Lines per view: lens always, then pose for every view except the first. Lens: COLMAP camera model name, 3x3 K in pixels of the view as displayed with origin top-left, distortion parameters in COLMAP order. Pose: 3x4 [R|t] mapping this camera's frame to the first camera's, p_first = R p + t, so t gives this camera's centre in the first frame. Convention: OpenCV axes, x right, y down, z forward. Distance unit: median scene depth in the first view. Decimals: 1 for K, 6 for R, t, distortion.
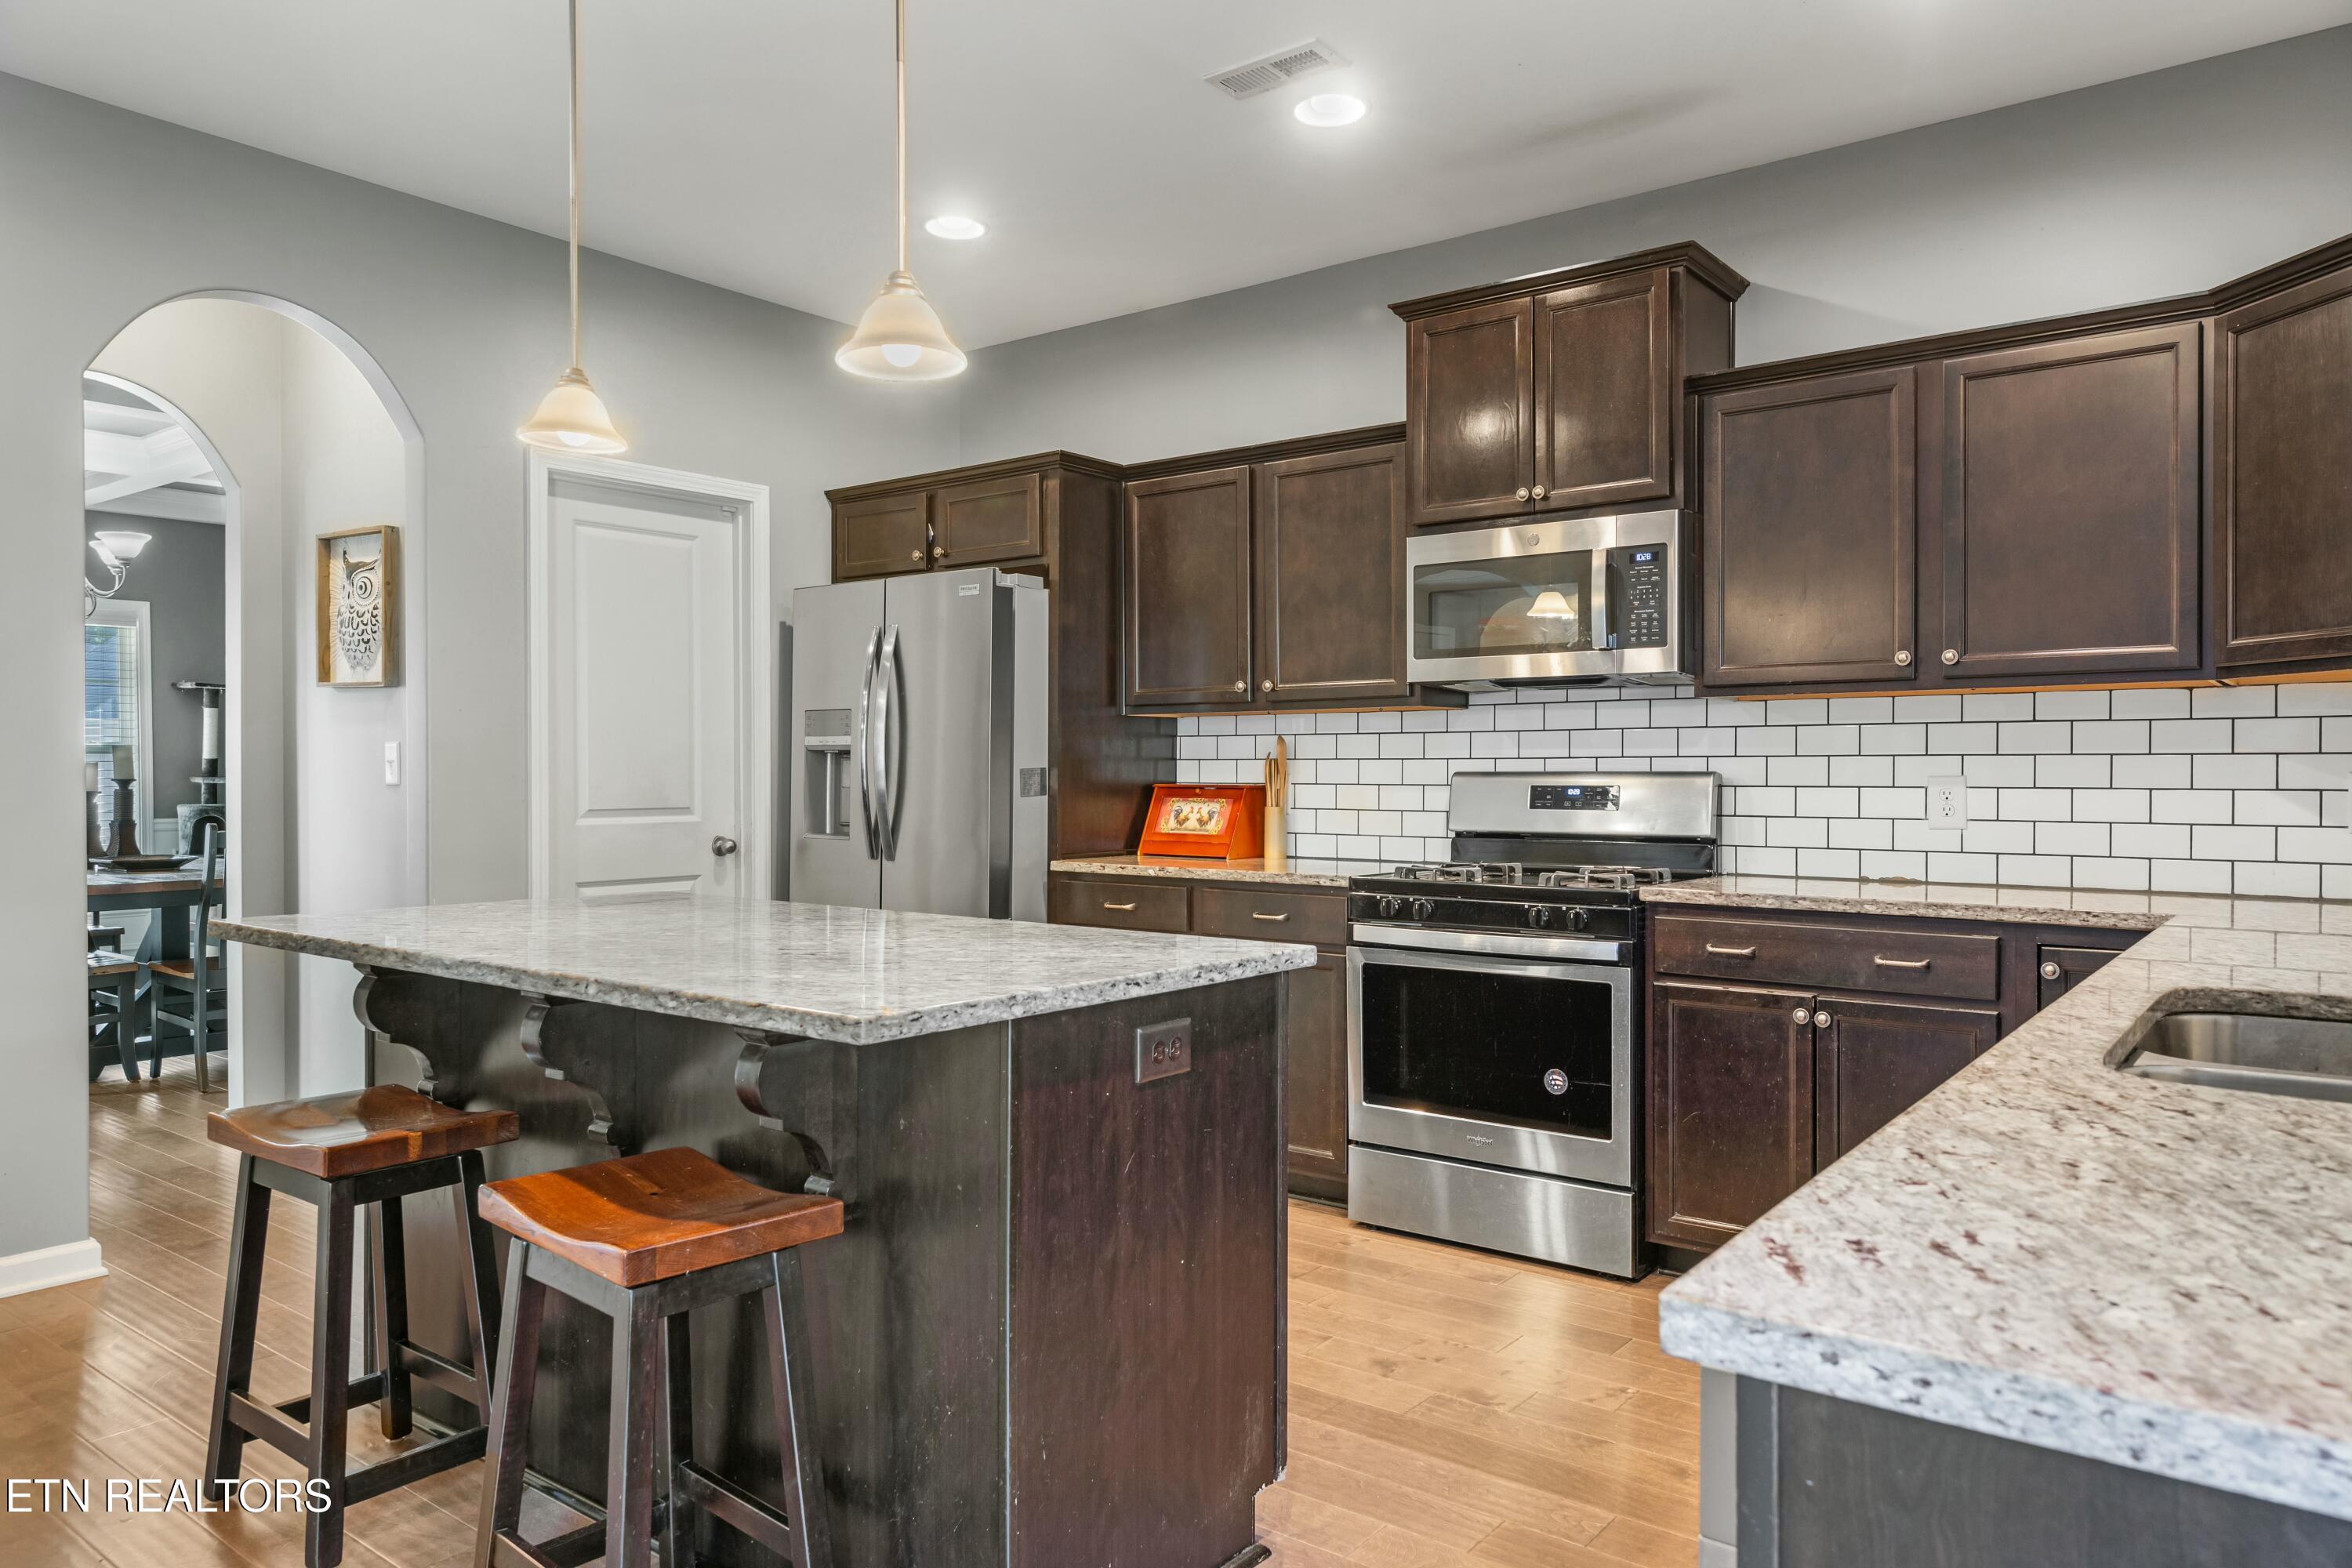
lens RADIAL K [[1539.5, 0, 1142.0], [0, 1539.5, 786.7], [0, 0, 1]] dist [0.005917, 0.003458]
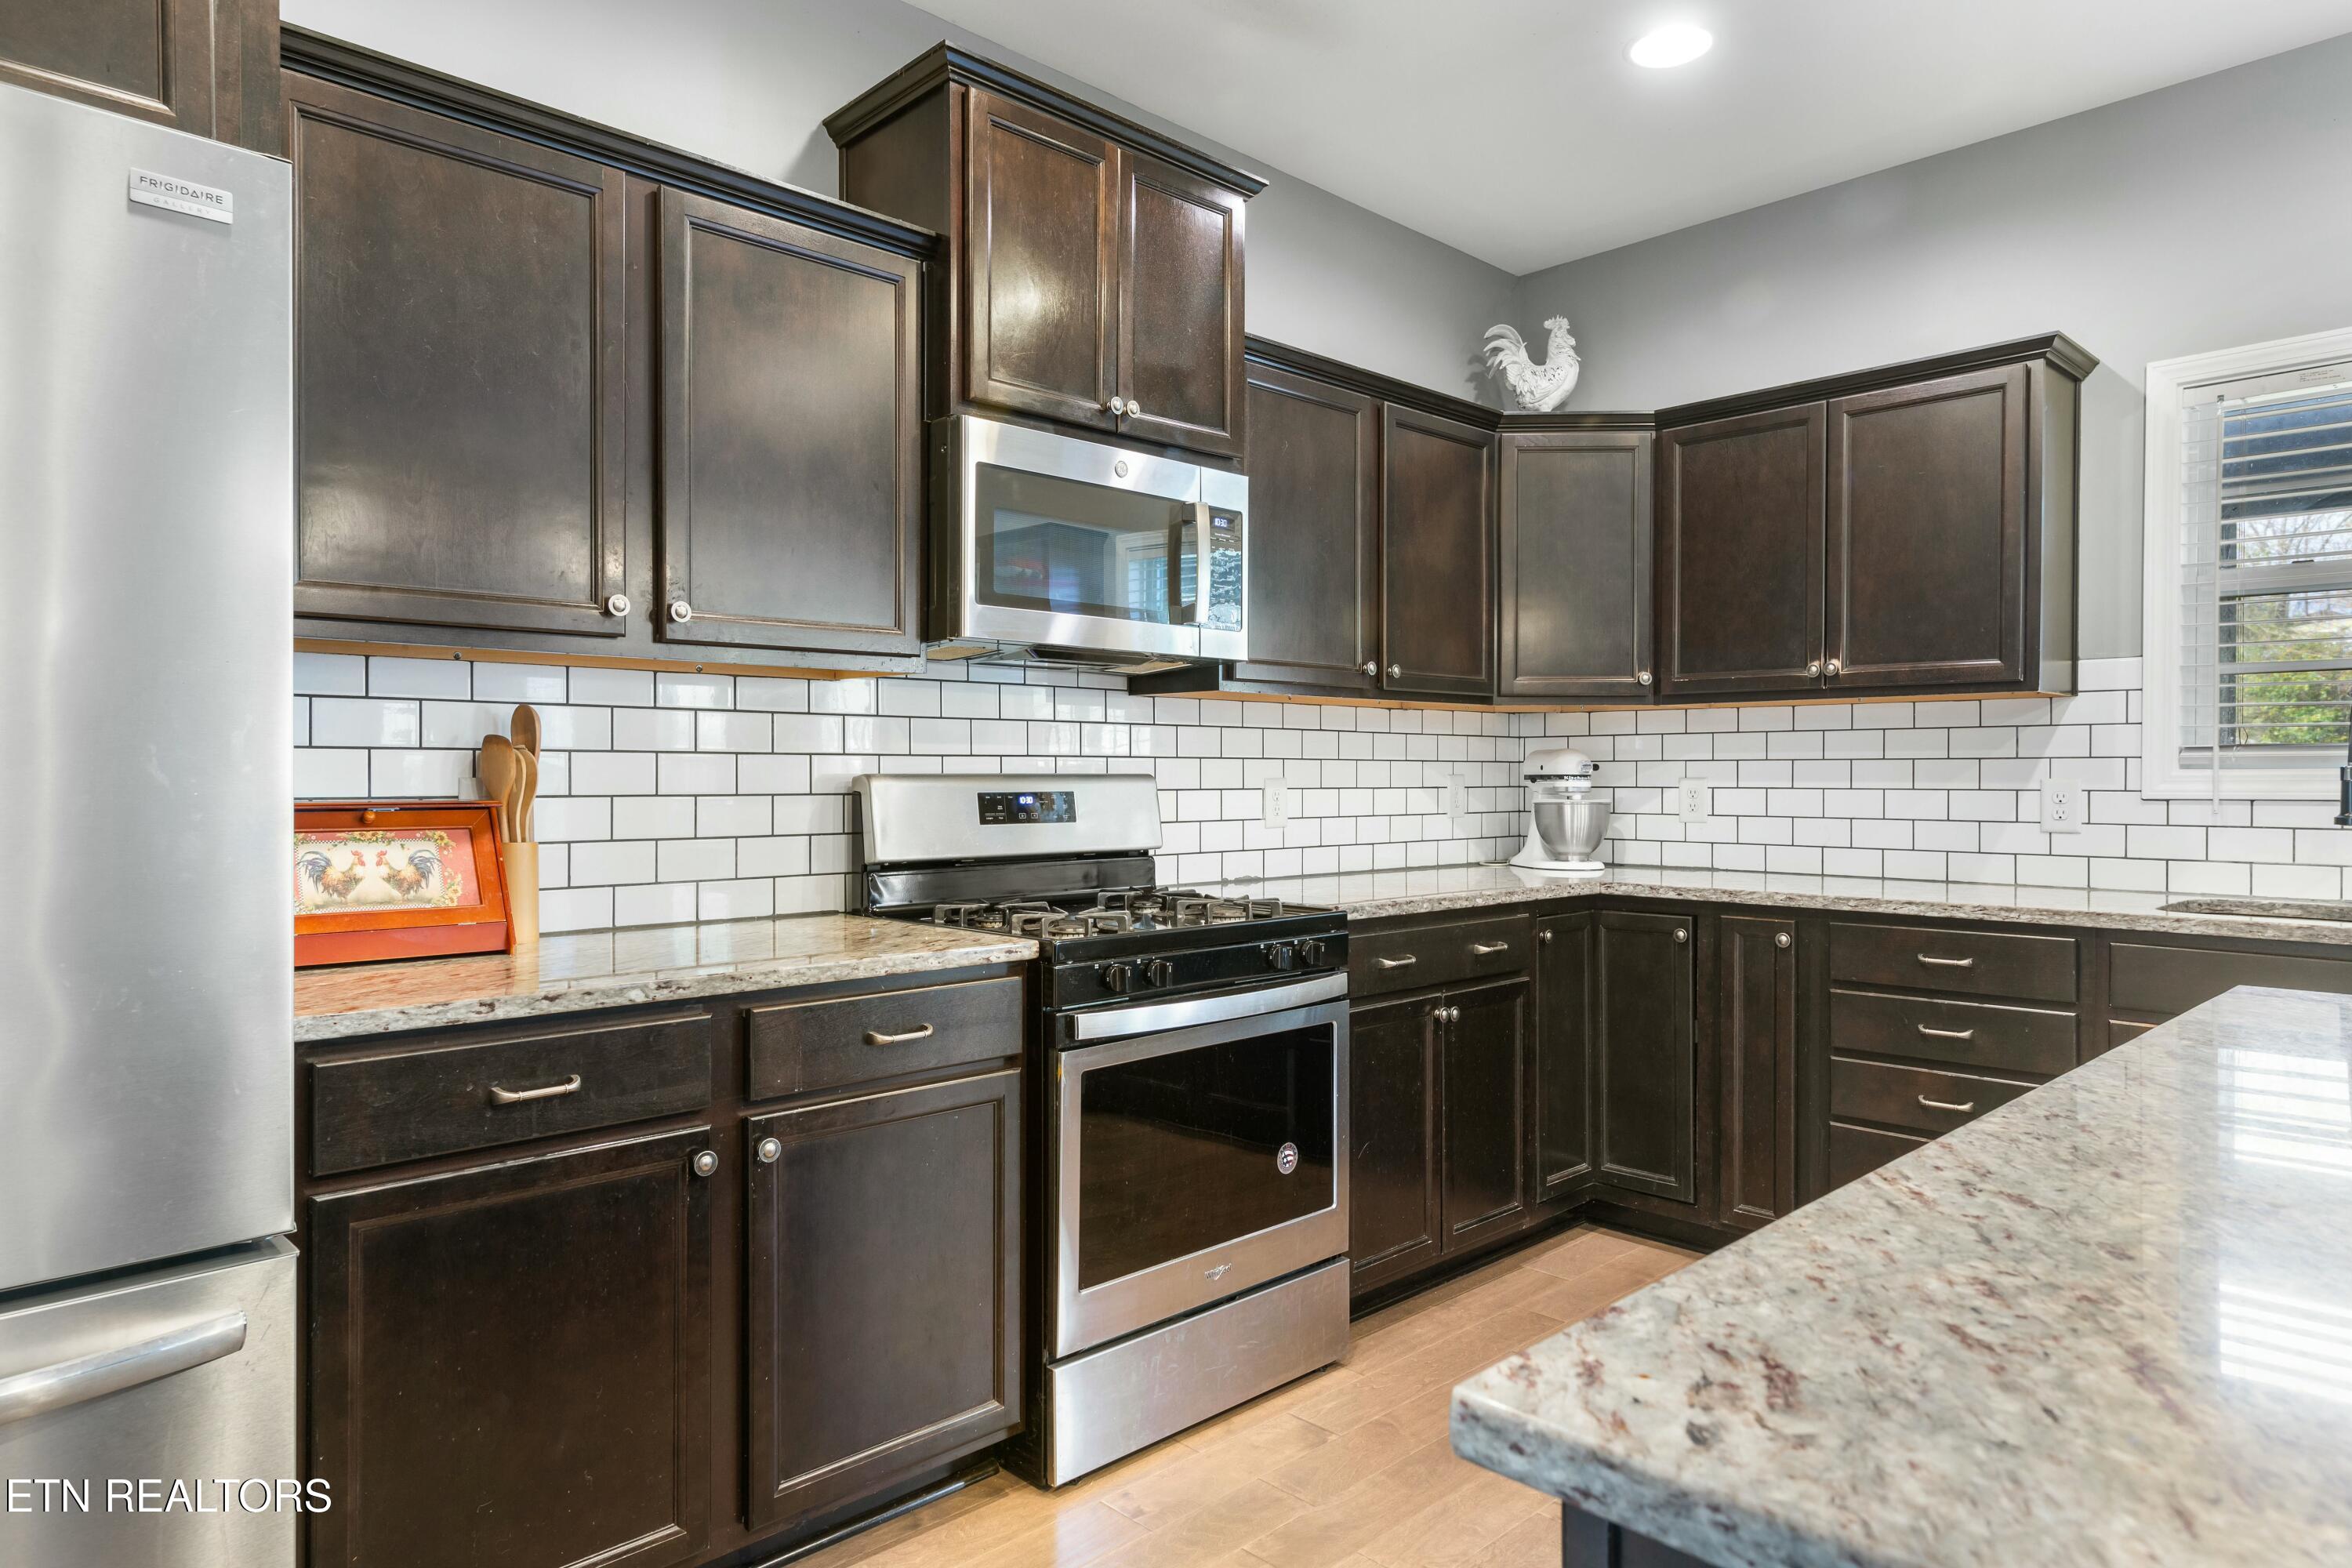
lens RADIAL K [[1411.7, 0, 1165.7], [0, 1411.7, 782.6], [0, 0, 1]] dist [0.005571, 0.000377]
pose [[0.127565, -0.006573, 0.991808, -0.406819], [0.008315, 0.999950, 0.005558, -0.008694], [-0.991795, 0.007538, 0.127614, 0.833064]]
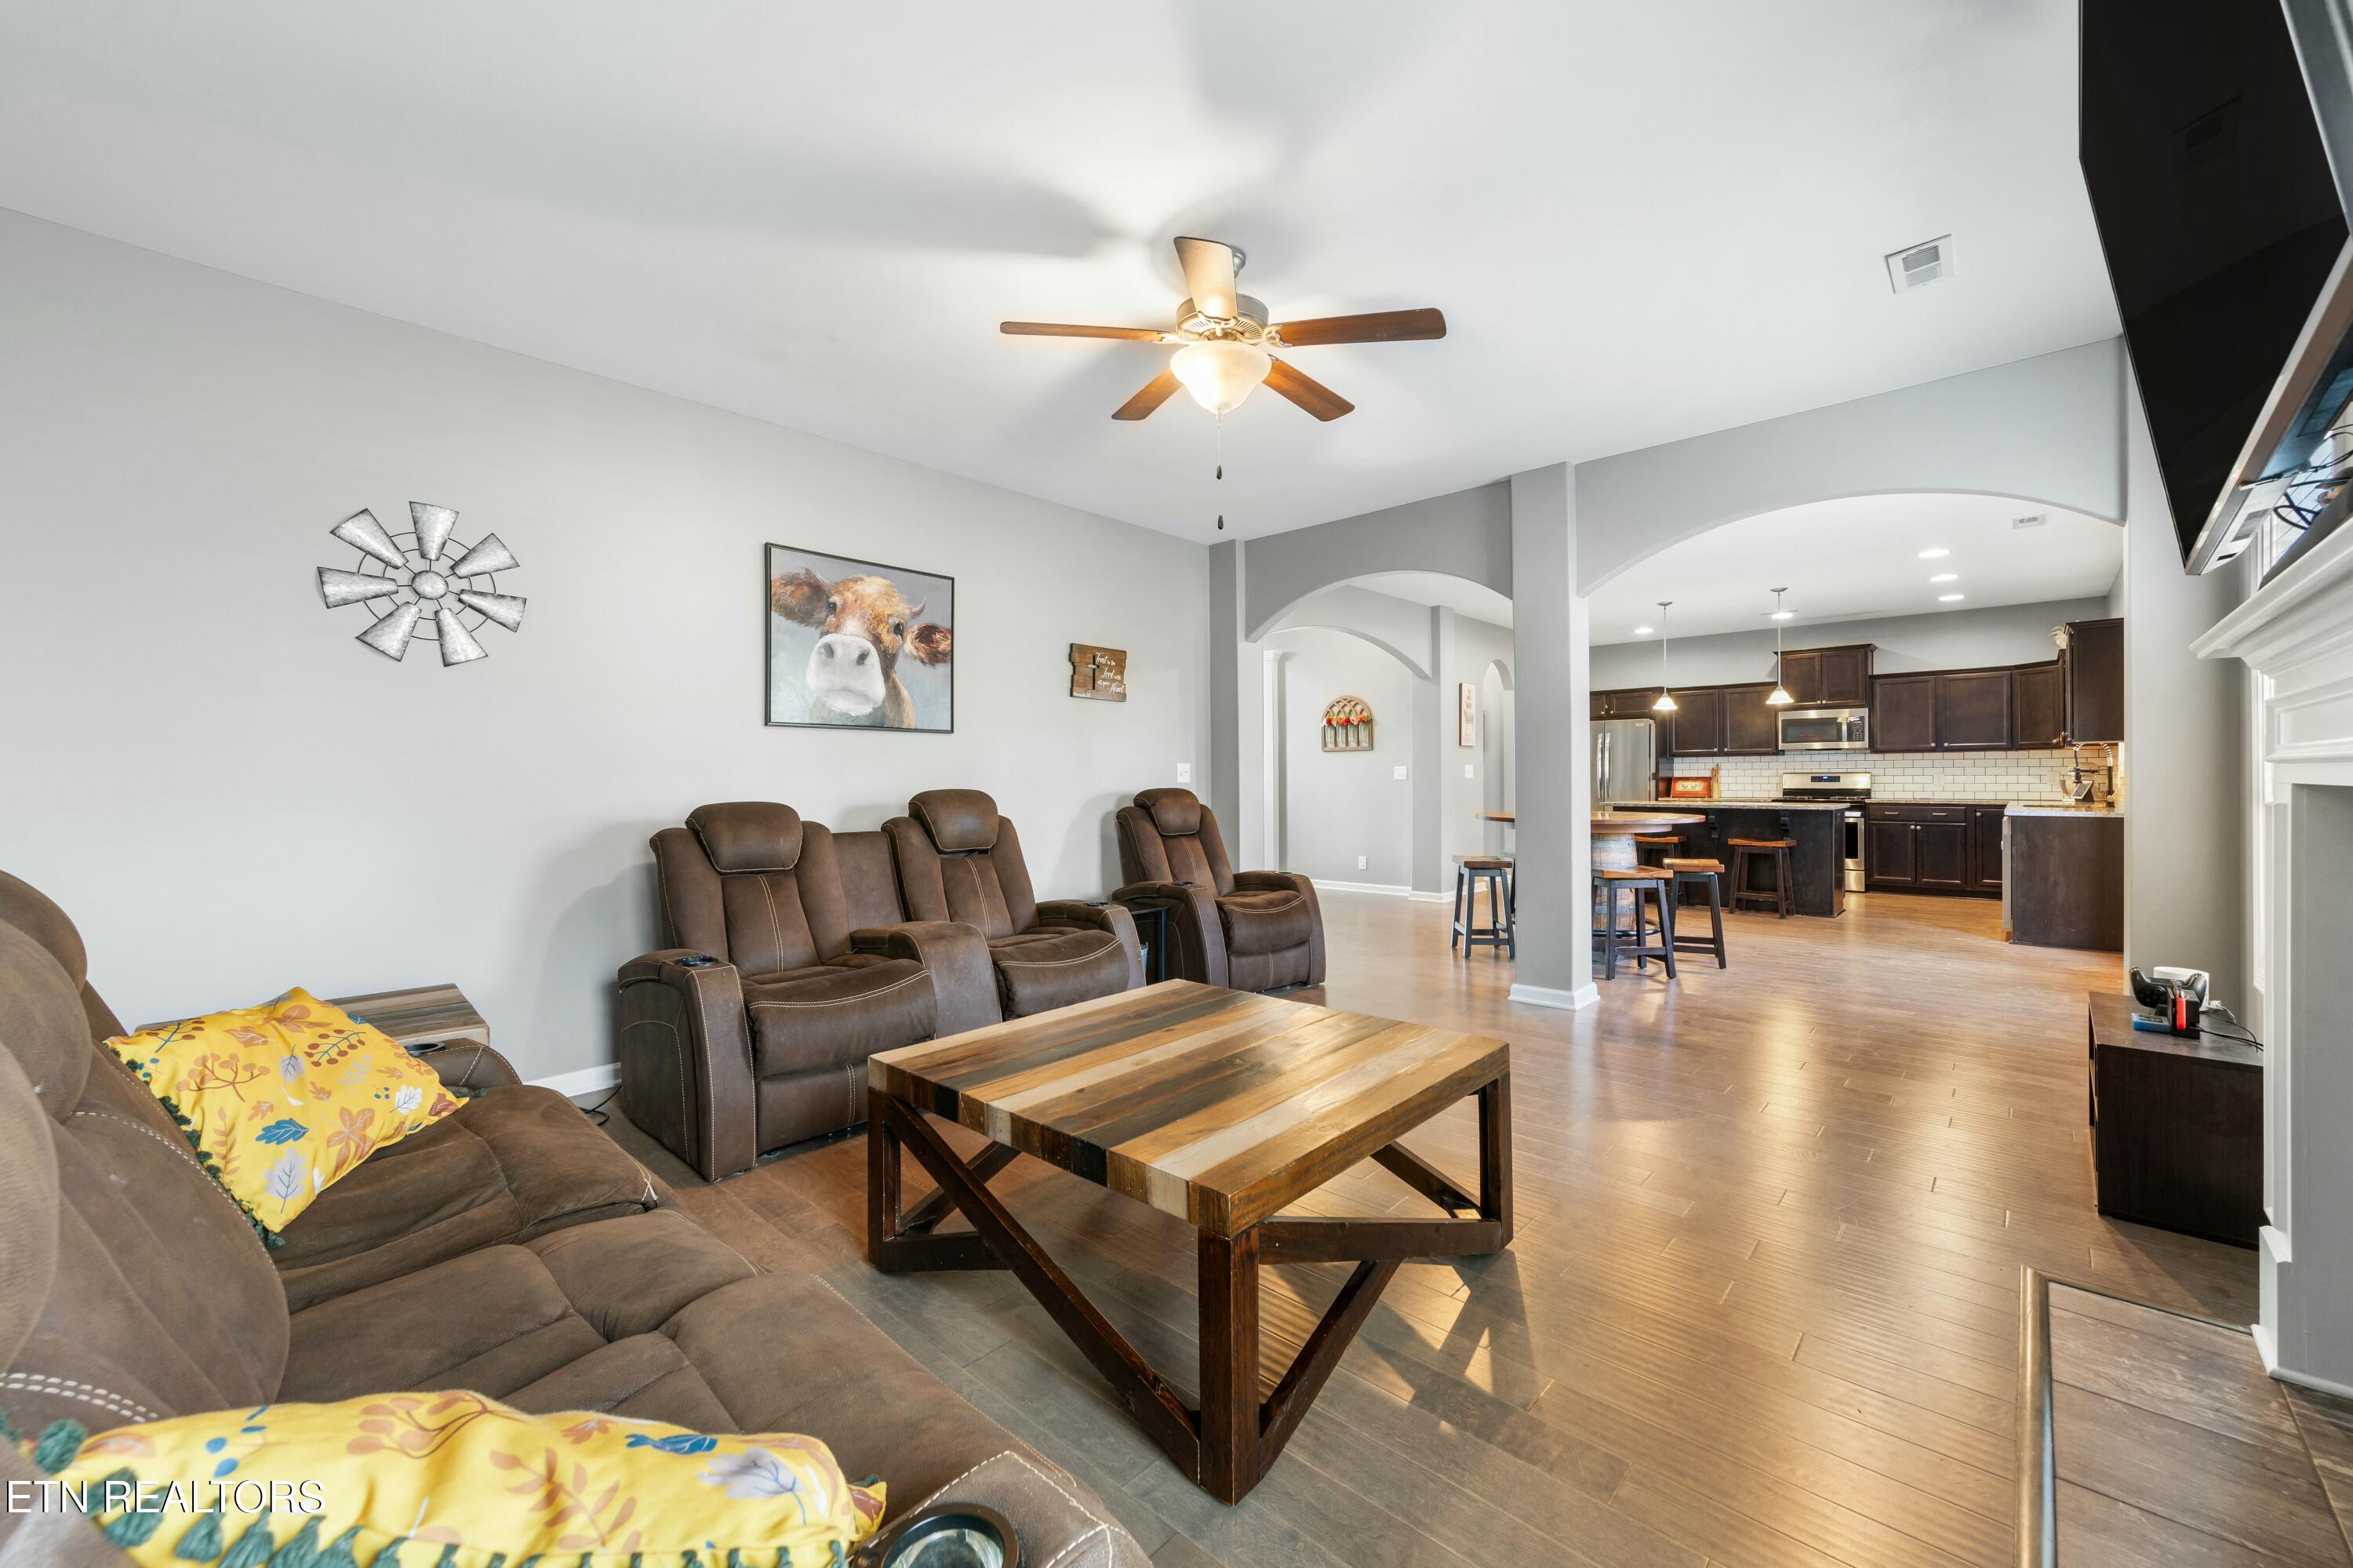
lens RADIAL K [[912.7, 0, 1175.6], [0, 912.7, 773.6], [0, 0, 1]] dist [0.004185, 0.000383]
pose [[0.997938, -0.008451, -0.063631, -1.172038], [0.007593, 0.999877, -0.013729, 0.012173], [0.063739, 0.013217, 0.997879, -1.353290]]
